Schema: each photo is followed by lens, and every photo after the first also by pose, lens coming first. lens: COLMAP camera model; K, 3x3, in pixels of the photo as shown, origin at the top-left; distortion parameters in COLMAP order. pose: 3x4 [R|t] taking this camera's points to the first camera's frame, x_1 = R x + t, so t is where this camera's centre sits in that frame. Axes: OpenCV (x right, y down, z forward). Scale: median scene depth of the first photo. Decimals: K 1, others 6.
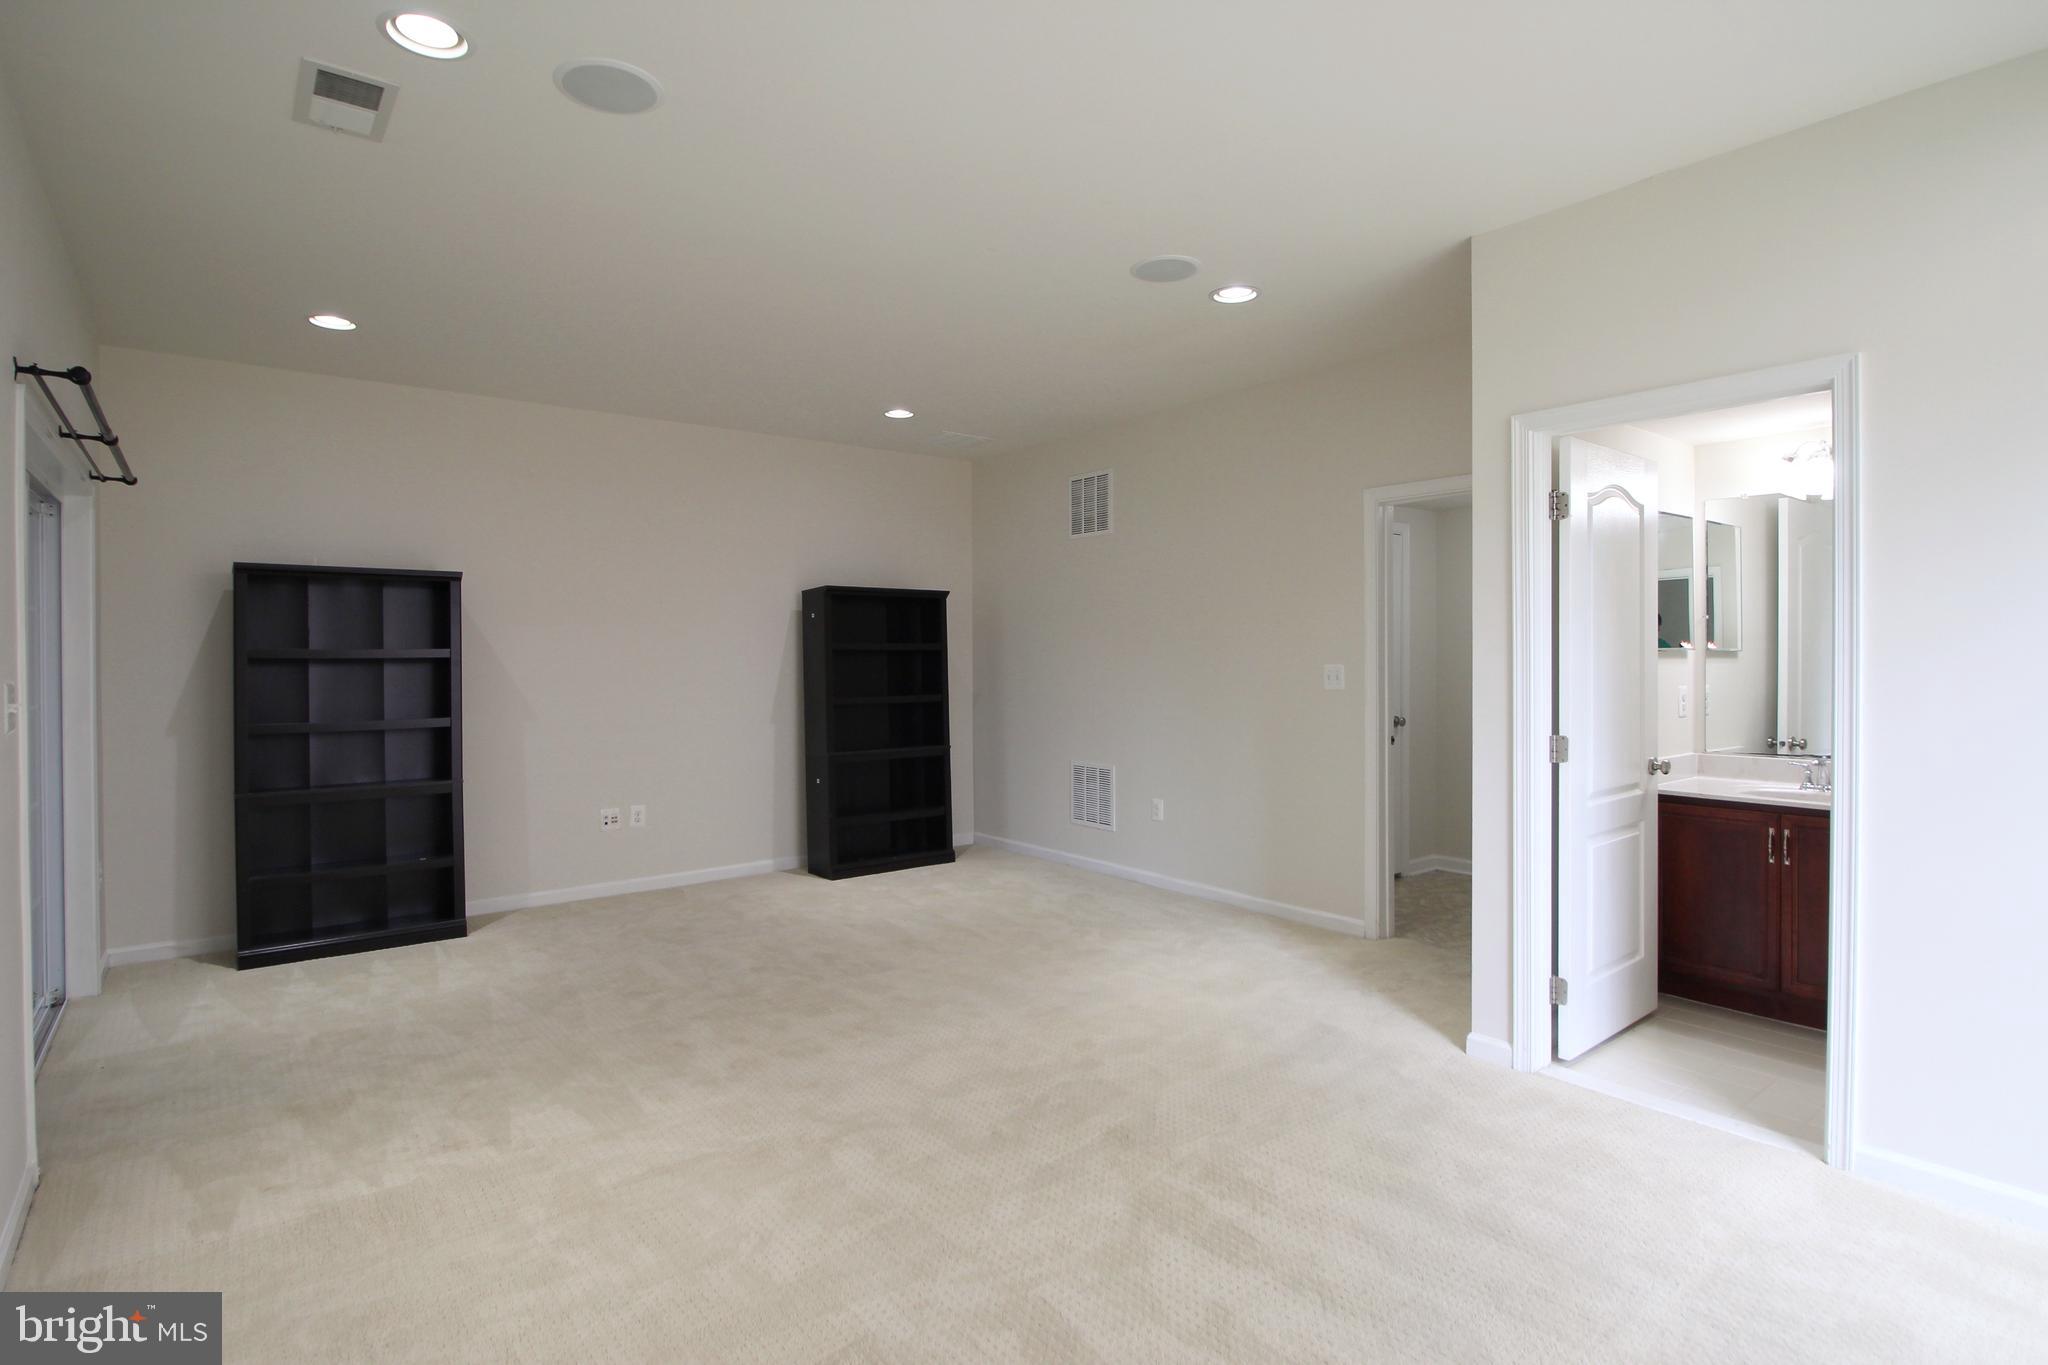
lens RADIAL K [[1039.1, 0, 1019.0], [0, 1039.1, 664.1], [0, 0, 1]] dist [-0.001098, 0.000131]
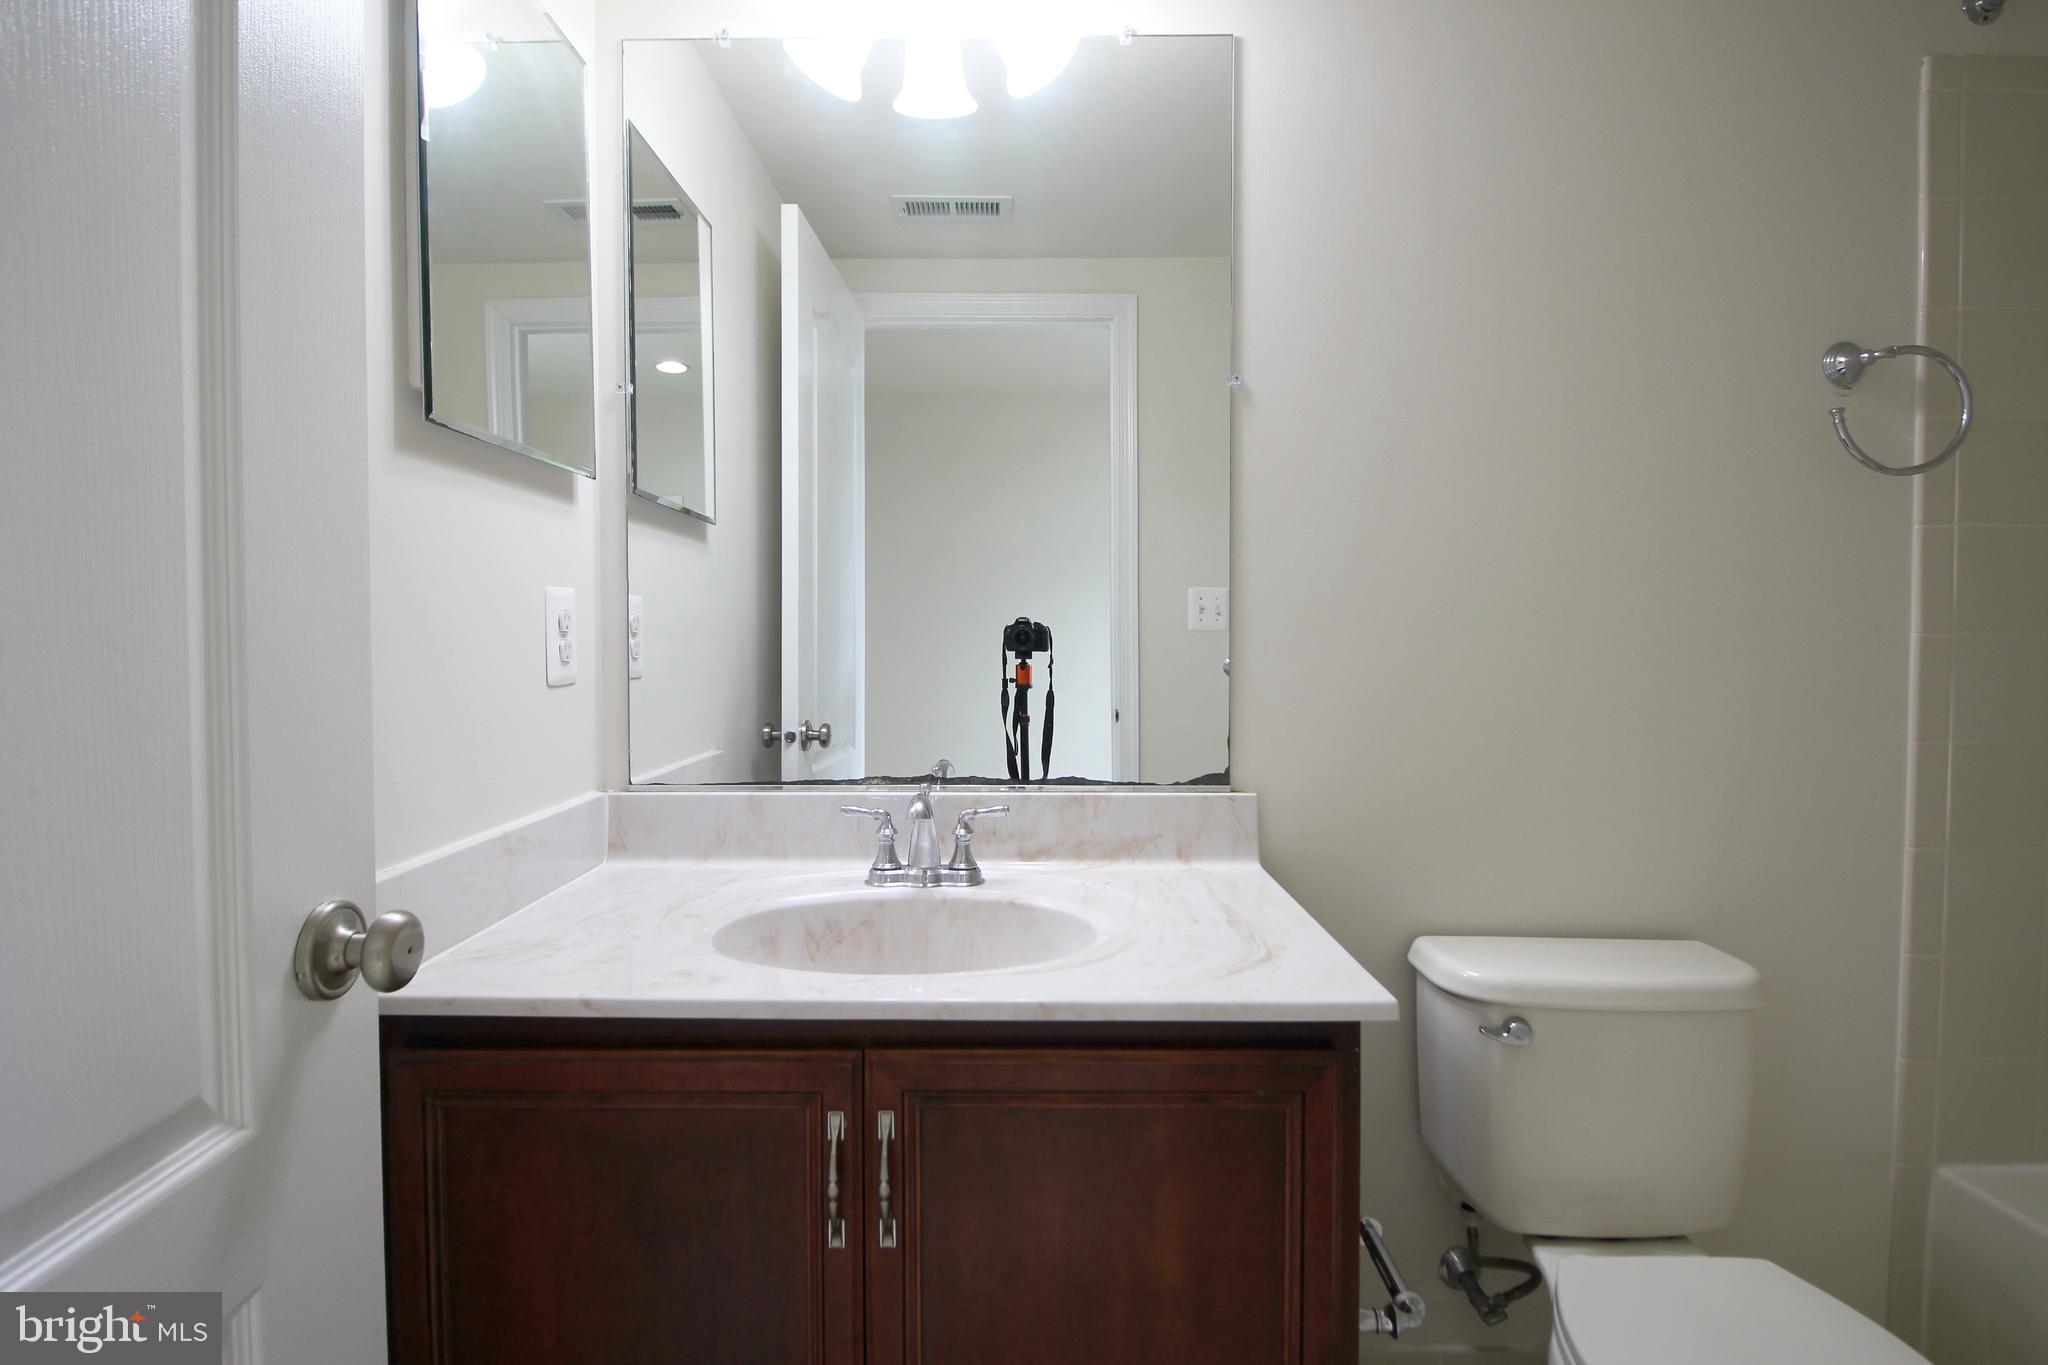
lens RADIAL K [[1039.1, 0, 1012.6], [0, 1039.1, 670.4], [0, 0, 1]] dist [-0.001098, 0.000131]
pose [[0.623631, -0.023531, 0.781364, 0.475475], [0.004096, 0.999631, 0.026835, 0.038104], [-0.781708, -0.013535, 0.623498, 0.691972]]
